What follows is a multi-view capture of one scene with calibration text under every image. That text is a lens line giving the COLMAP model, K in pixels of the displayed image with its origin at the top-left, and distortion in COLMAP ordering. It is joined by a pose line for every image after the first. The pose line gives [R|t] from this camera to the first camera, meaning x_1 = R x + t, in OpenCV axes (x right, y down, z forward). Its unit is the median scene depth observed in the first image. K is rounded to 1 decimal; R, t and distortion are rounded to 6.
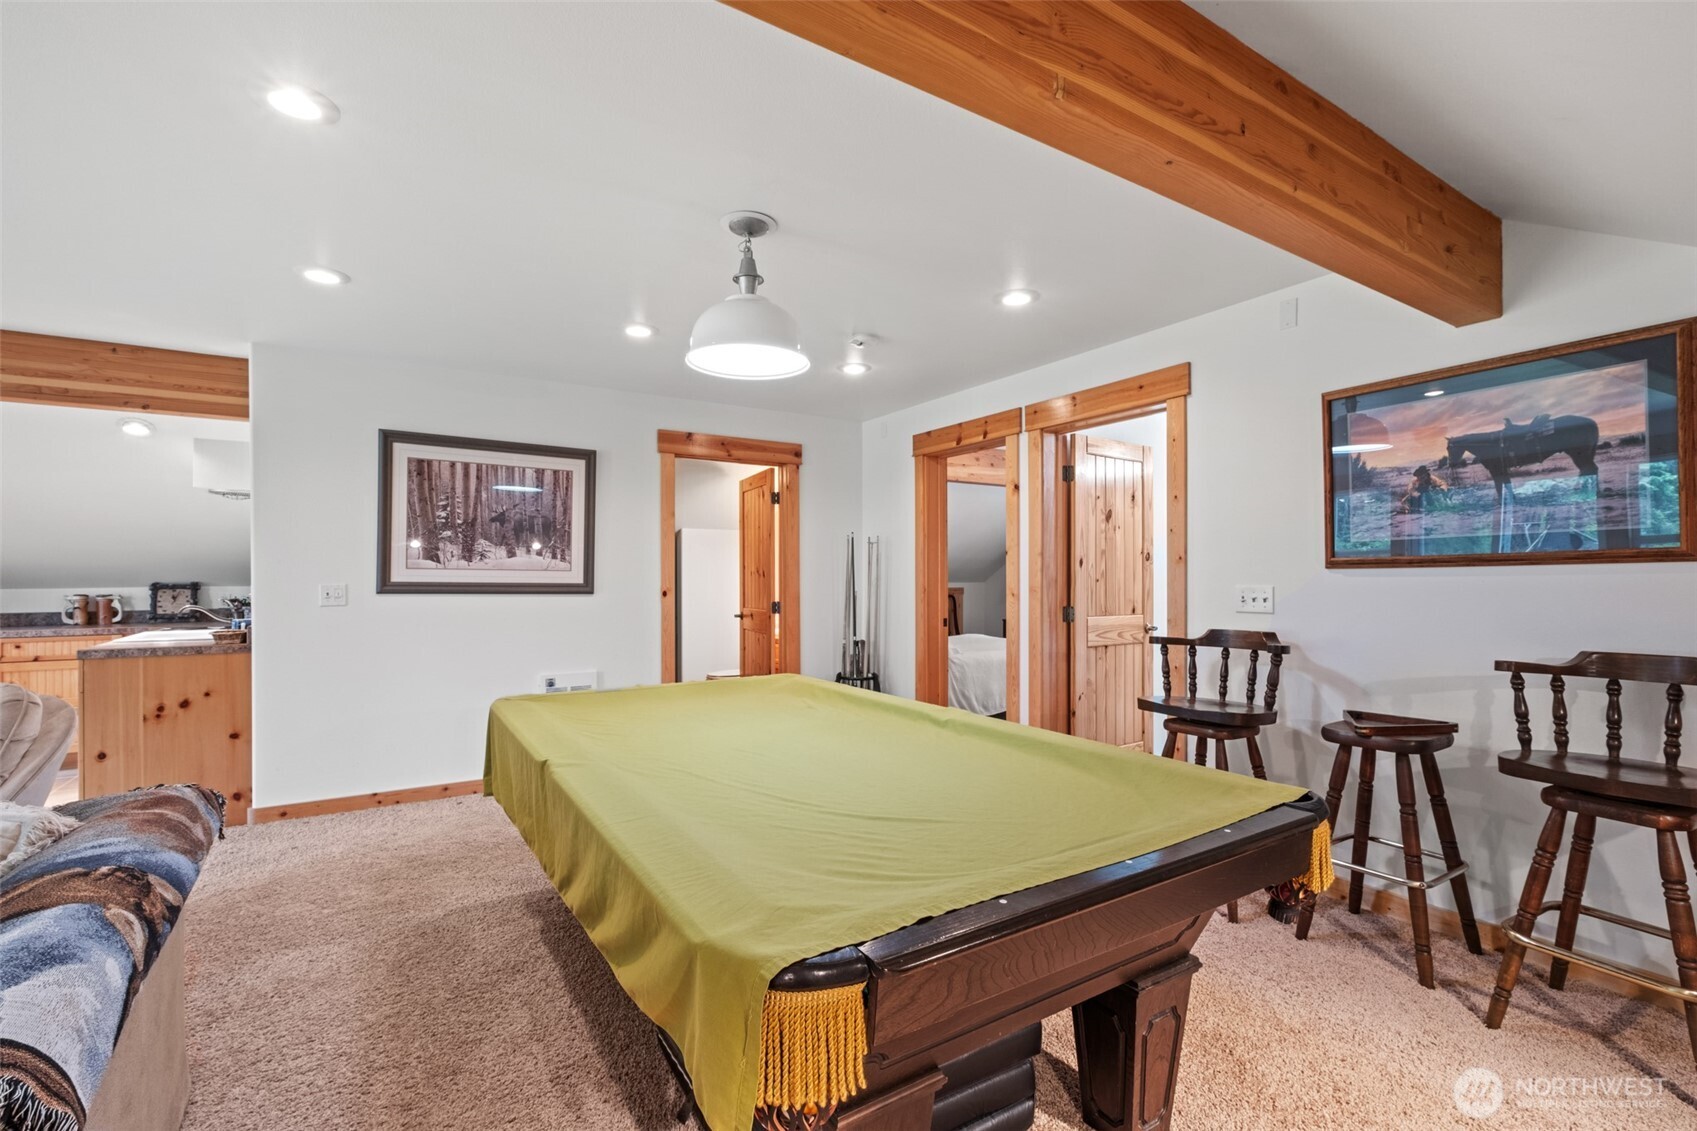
lens RADIAL K [[742.6, 0, 839.7], [0, 742.6, 583.6], [0, 0, 1]] dist [-0.003677, -0.000155]
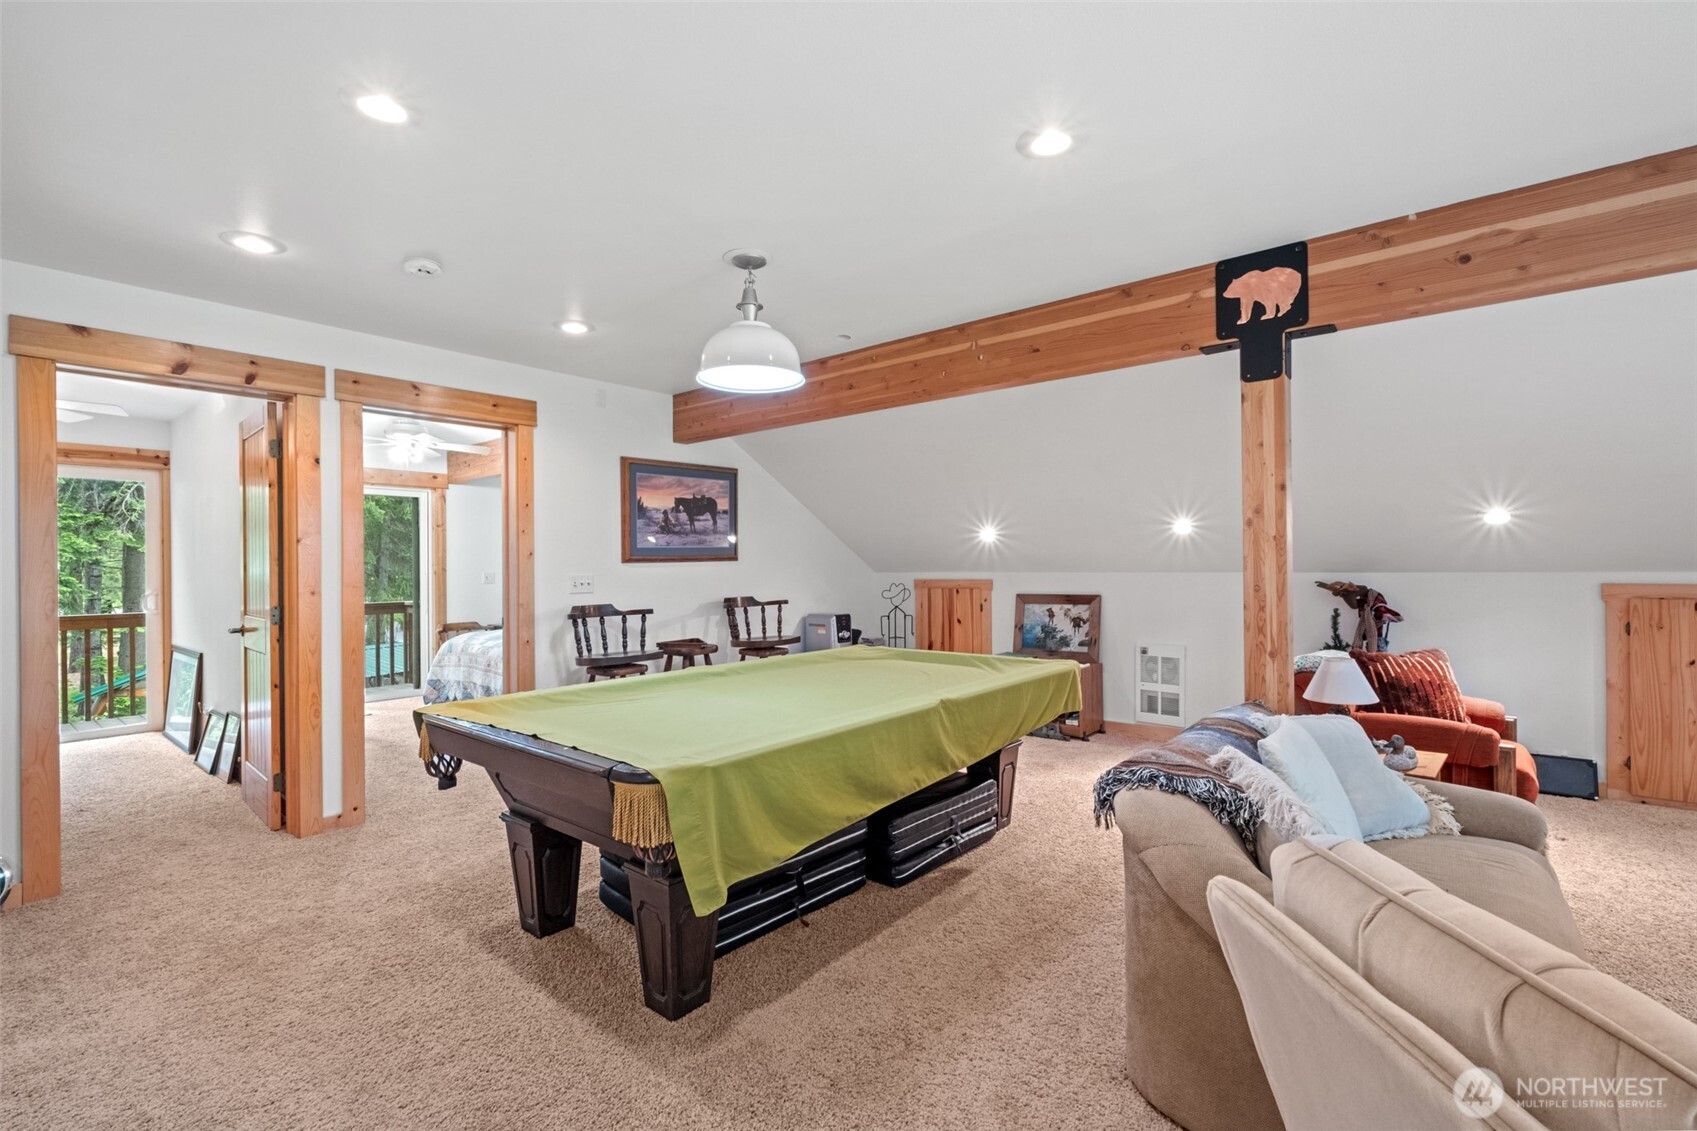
lens RADIAL K [[742.6, 0, 849.5], [0, 742.6, 562.3], [0, 0, 1]] dist [-0.003677, -0.000155]
pose [[-0.320008, 0.008436, 0.947377, -0.760750], [0.019637, 0.999805, -0.002270, -0.005684], [-0.947211, 0.017877, -0.320111, 0.749846]]
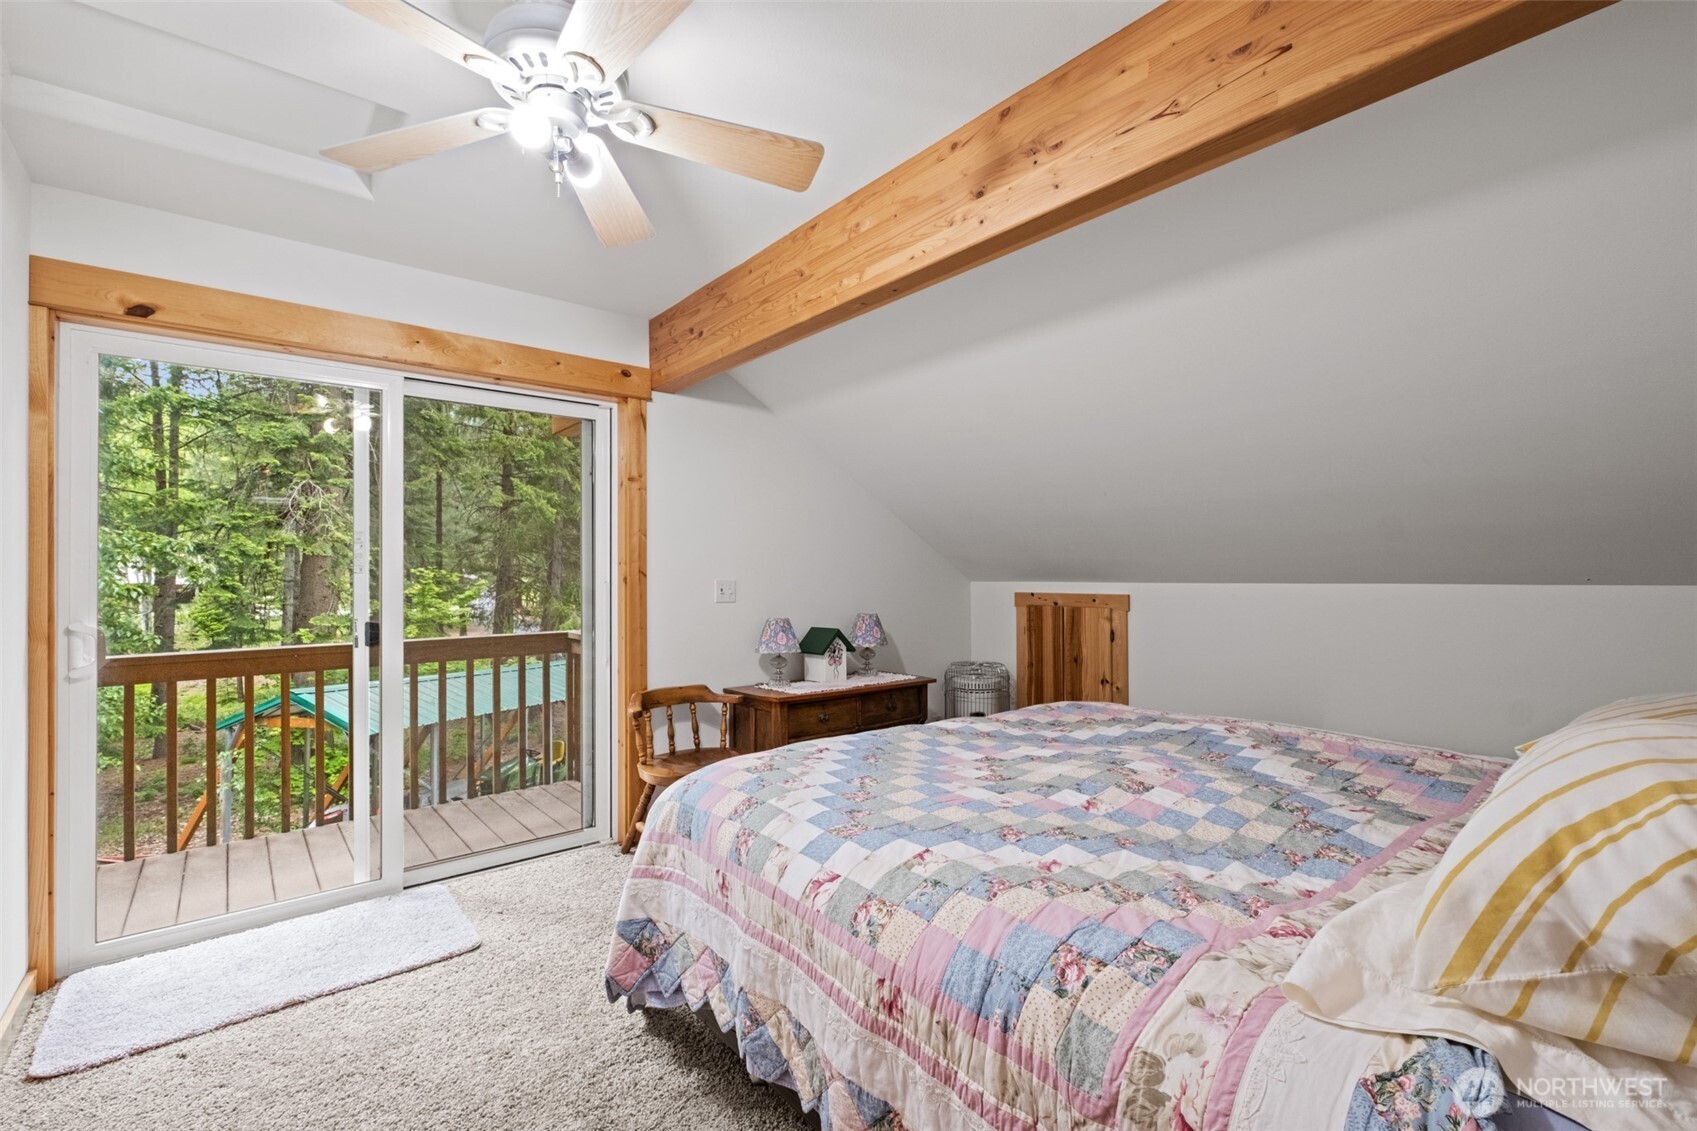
lens RADIAL K [[742.6, 0, 847.9], [0, 742.6, 569.9], [0, 0, 1]] dist [-0.003677, -0.000155]
pose [[-0.131291, 0.009165, 0.991301, 0.411523], [0.016347, 0.999841, -0.007079, -0.005863], [-0.991209, 0.015276, -0.131420, 0.988631]]
